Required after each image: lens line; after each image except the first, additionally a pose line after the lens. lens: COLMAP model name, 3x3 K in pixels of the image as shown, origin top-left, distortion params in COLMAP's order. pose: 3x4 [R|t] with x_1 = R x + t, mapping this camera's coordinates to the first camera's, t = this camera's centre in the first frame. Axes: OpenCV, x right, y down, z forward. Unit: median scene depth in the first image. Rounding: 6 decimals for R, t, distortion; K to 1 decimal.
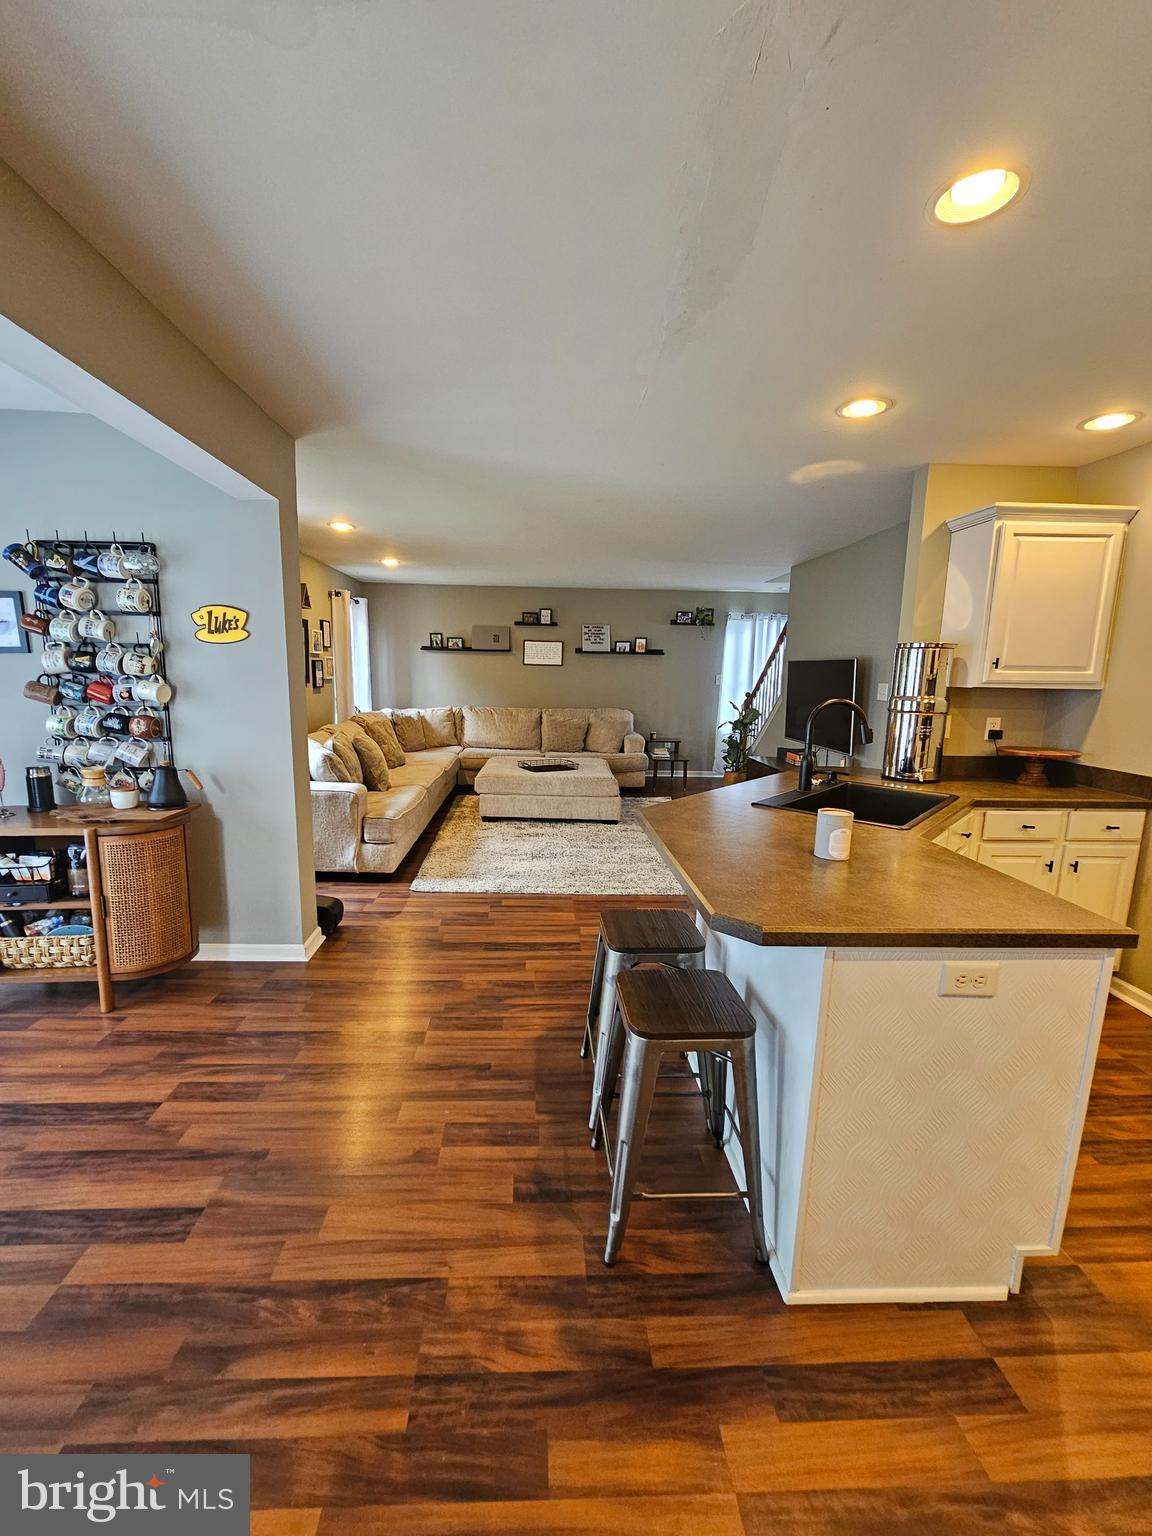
lens RADIAL K [[630.4, 0, 563.6], [0, 630.4, 762.8], [0, 0, 1]] dist [-0.004018, -0.000283]
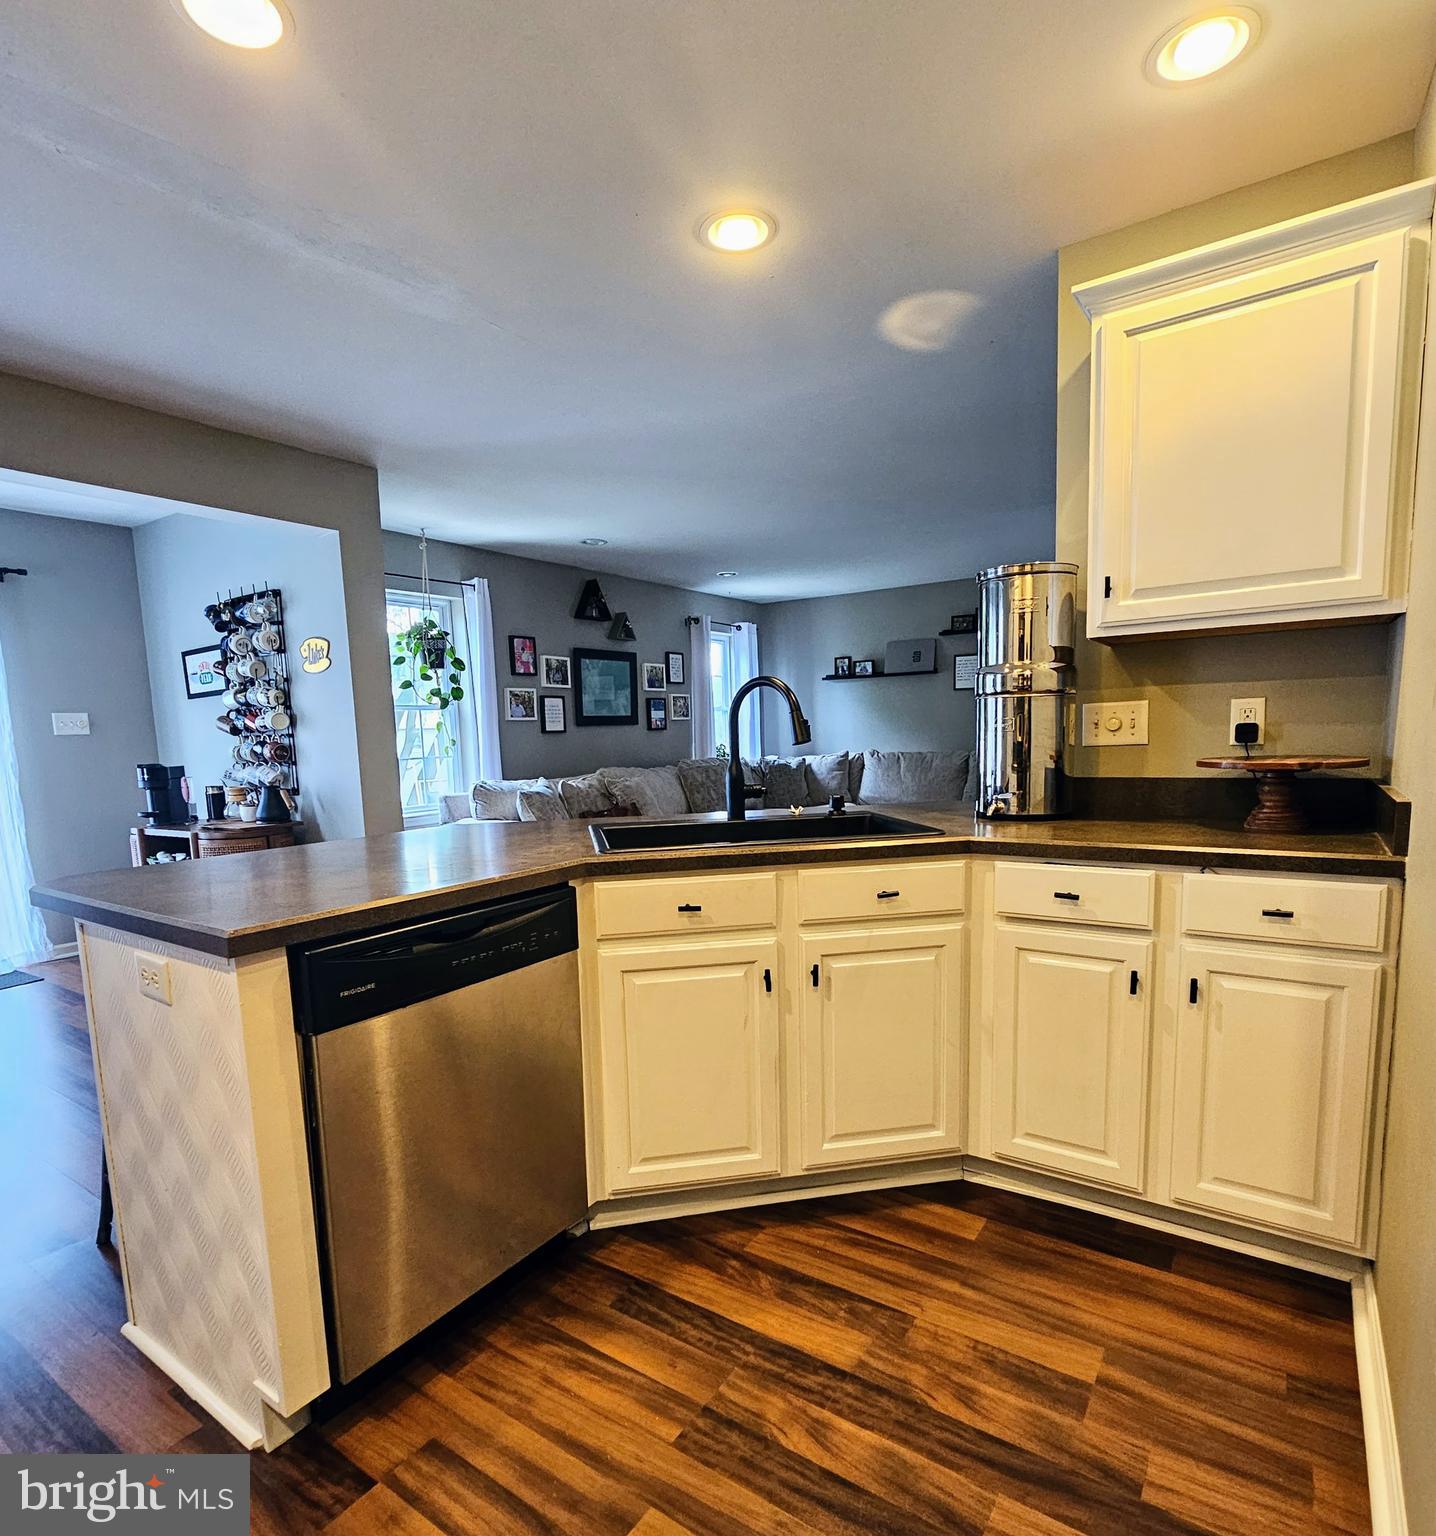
lens RADIAL K [[854.8, 0, 721.8], [0, 854.8, 825.2], [0, 0, 1]] dist [-0.018630, 0.003069]
pose [[0.798142, 0.023790, -0.602000, 0.852004], [-0.043387, 0.998895, -0.018049, 0.063721], [0.600906, 0.040525, 0.798292, 0.257104]]
